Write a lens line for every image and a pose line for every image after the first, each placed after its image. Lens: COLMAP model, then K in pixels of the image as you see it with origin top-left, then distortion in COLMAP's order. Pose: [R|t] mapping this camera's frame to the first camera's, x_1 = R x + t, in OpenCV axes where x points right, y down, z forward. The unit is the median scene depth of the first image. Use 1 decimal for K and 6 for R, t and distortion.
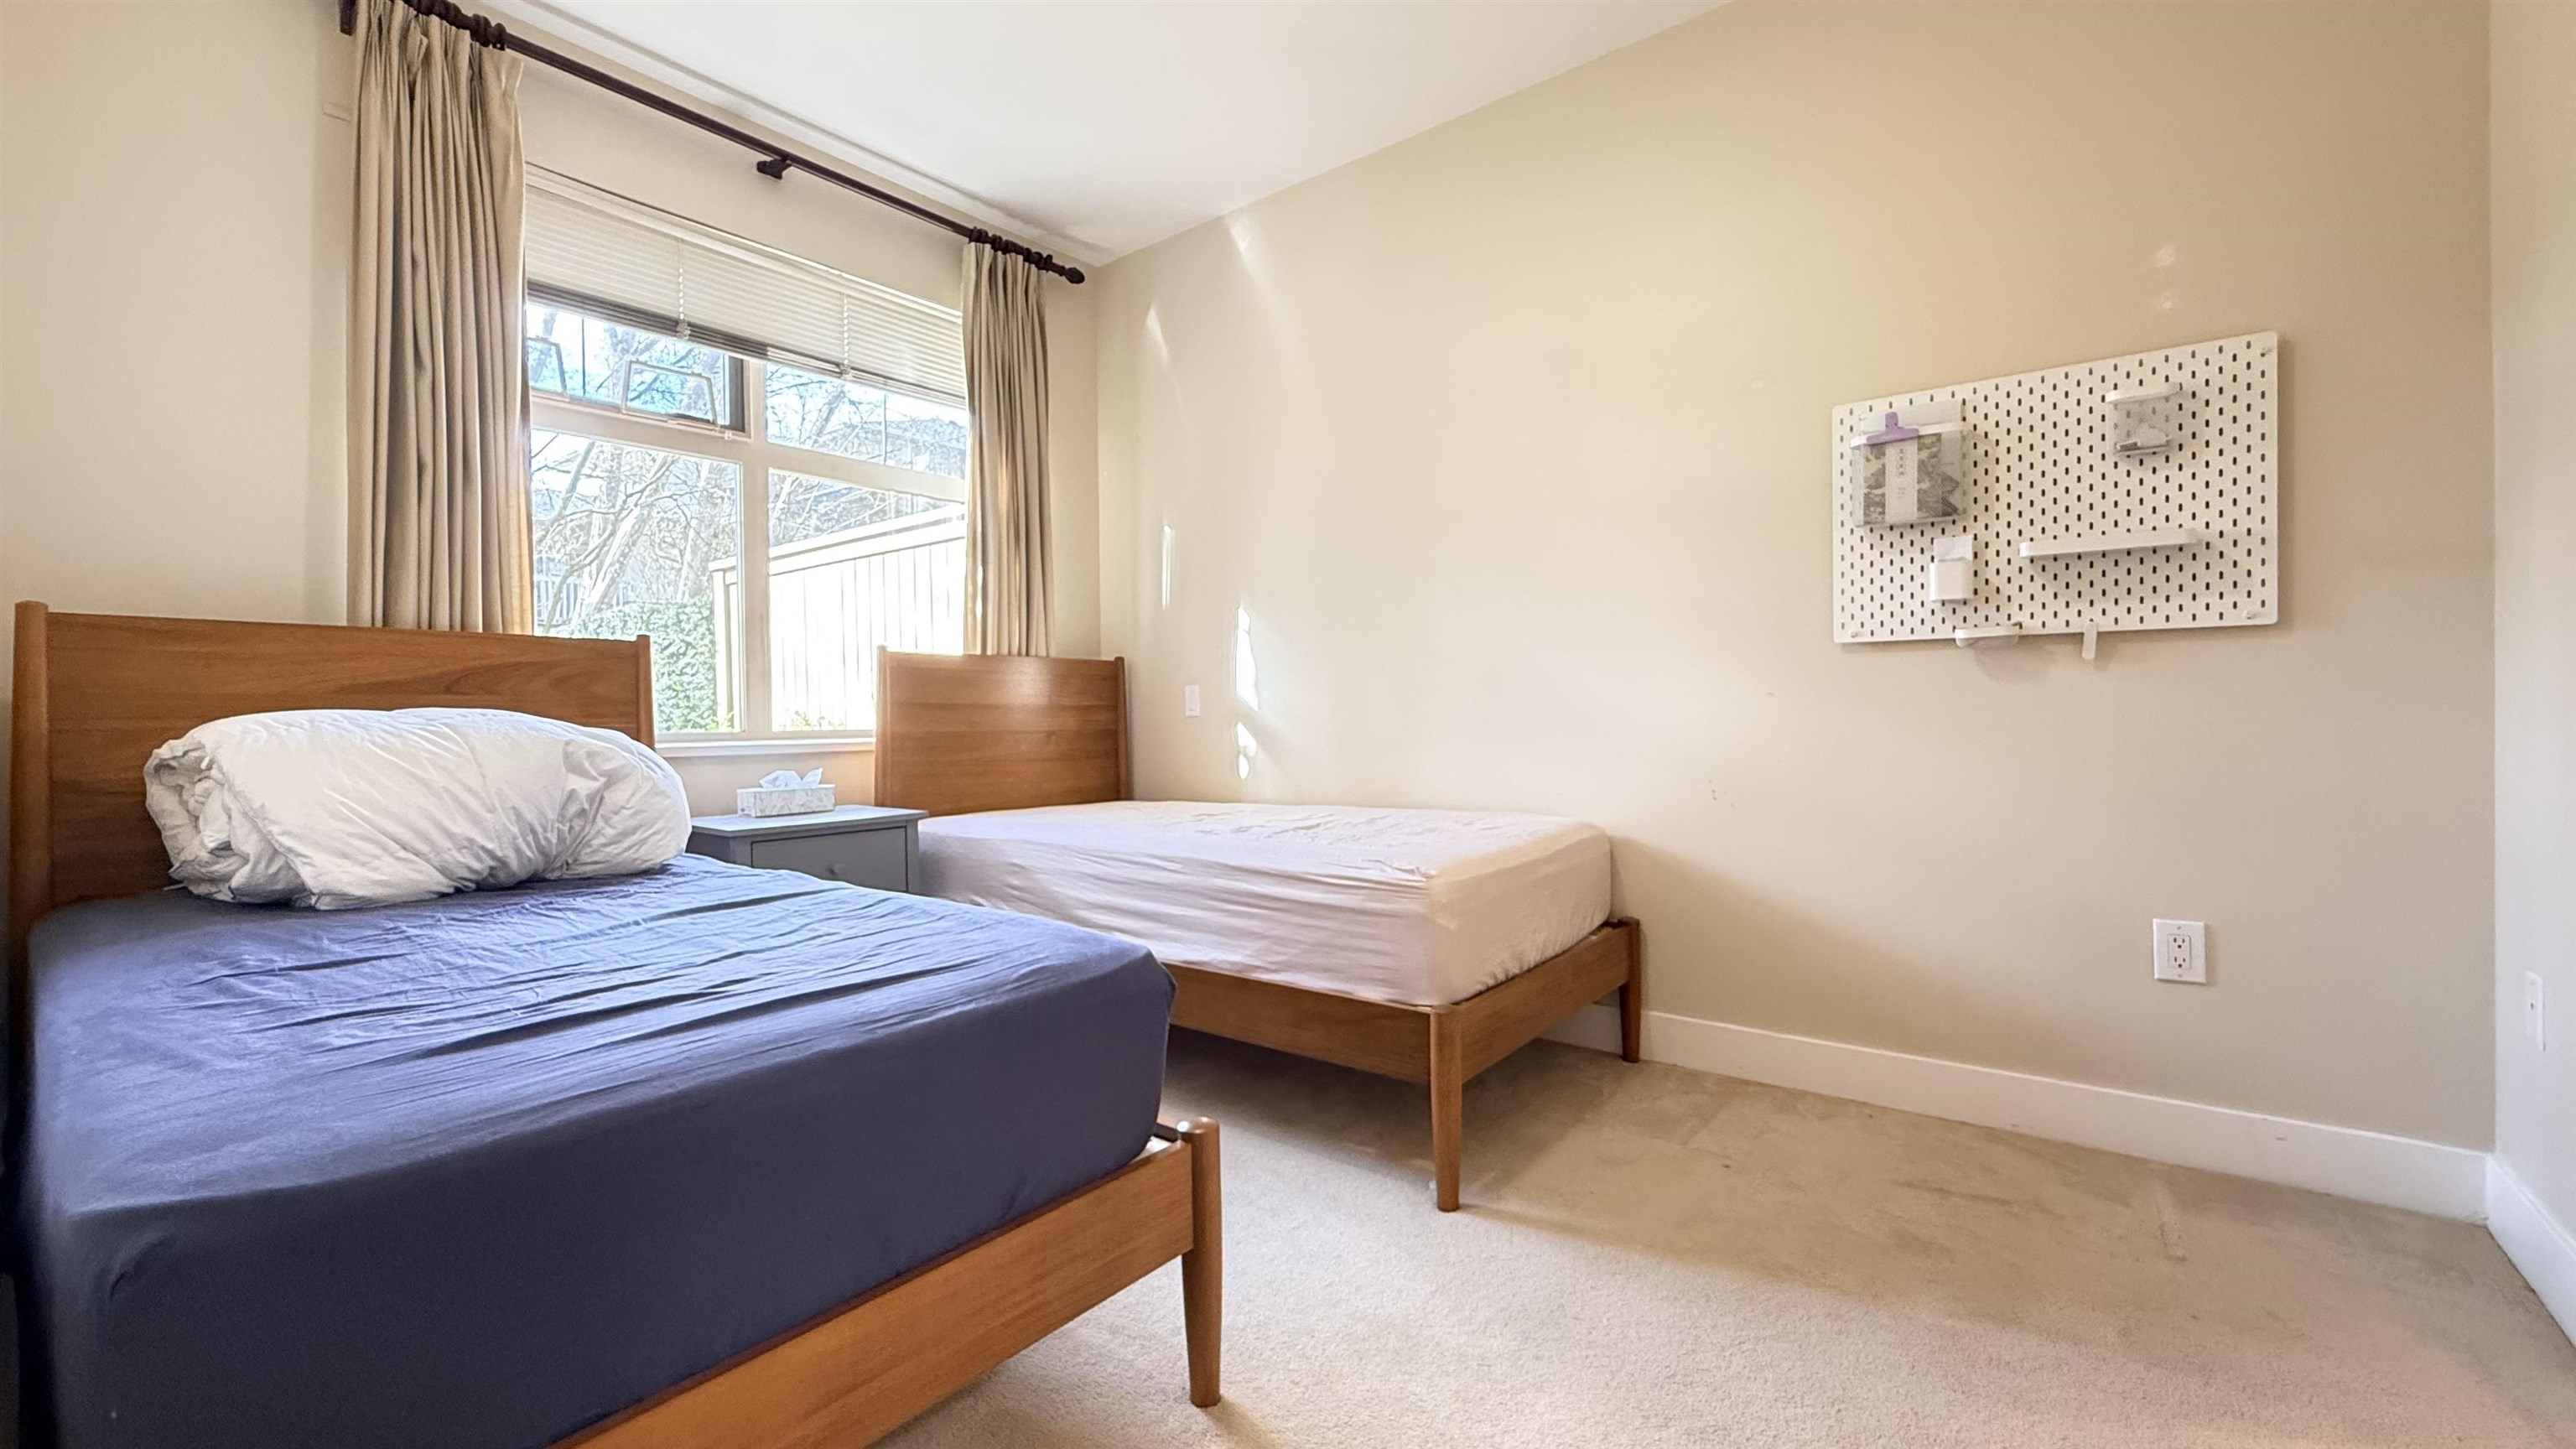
lens RADIAL K [[1026.8, 0, 1280.5], [0, 1026.8, 719.7], [0, 0, 1]] dist [0.000219, 0.000331]
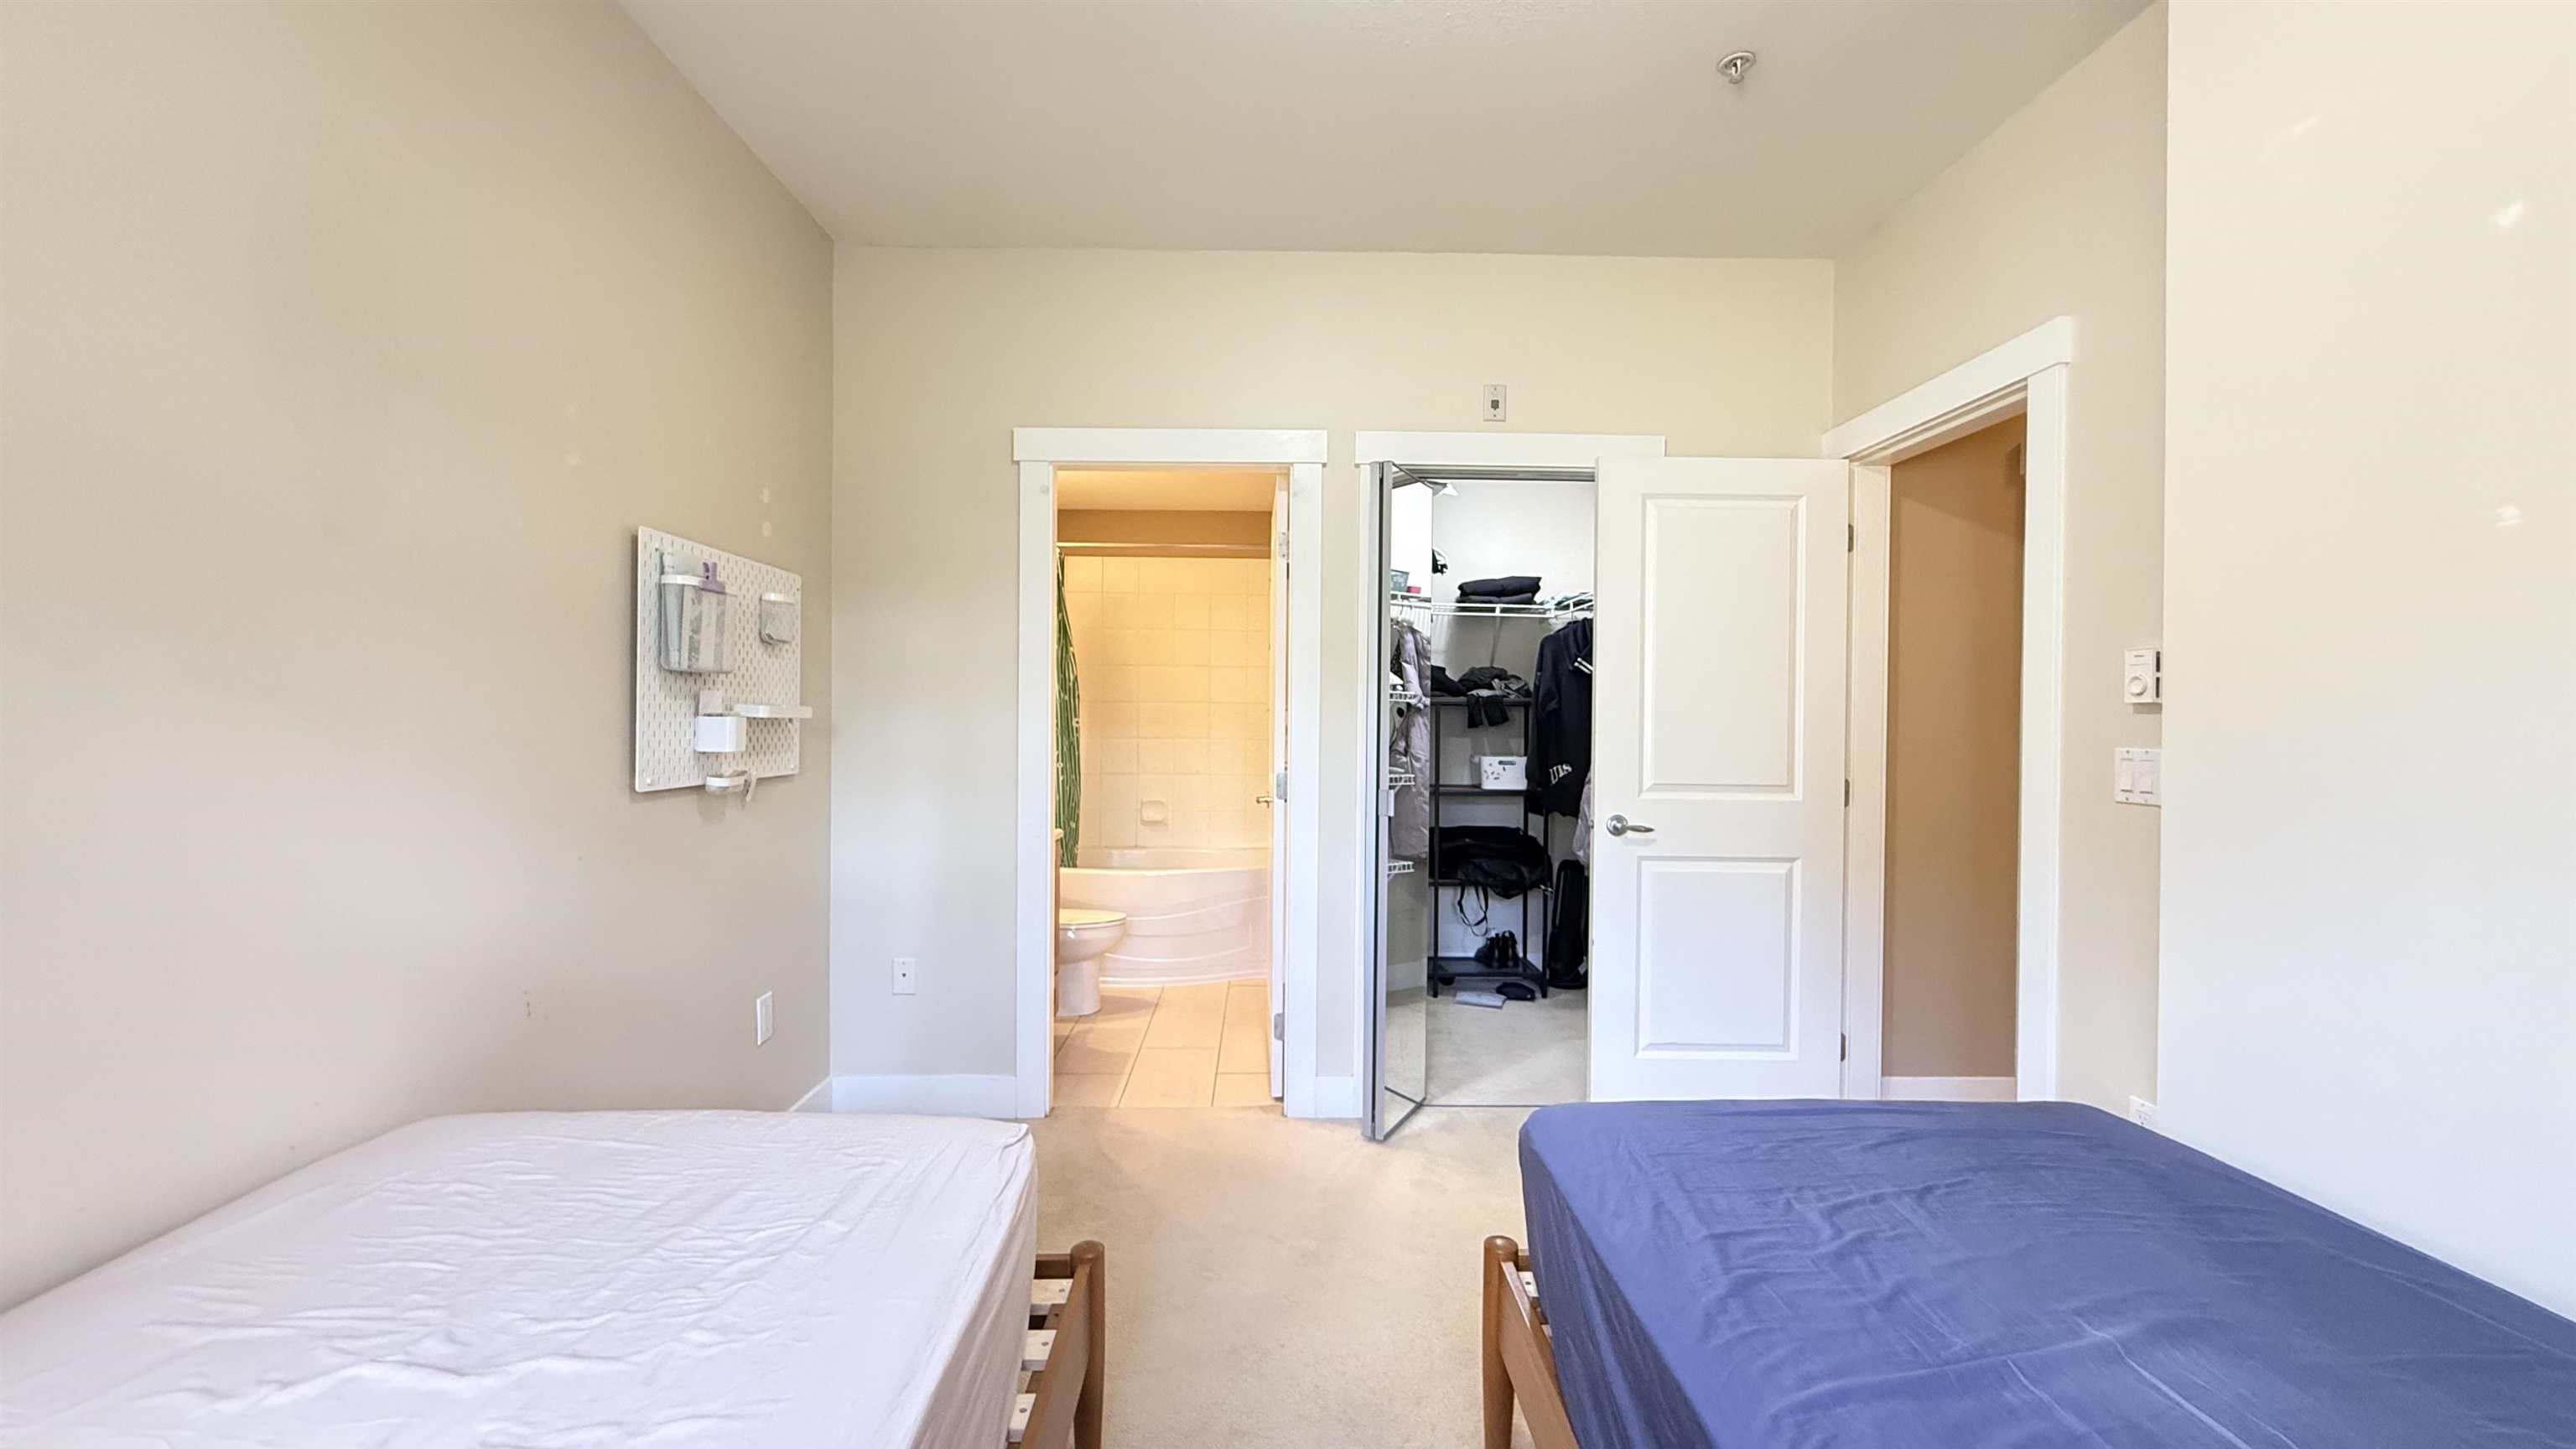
lens RADIAL K [[1026.8, 0, 1280.5], [0, 1026.8, 719.7], [0, 0, 1]] dist [0.000219, 0.000331]
pose [[-0.640381, 0.004165, 0.768046, -0.460544], [0.004322, 0.999989, -0.001819, -0.125275], [-0.768045, 0.002155, -0.640392, 1.068119]]
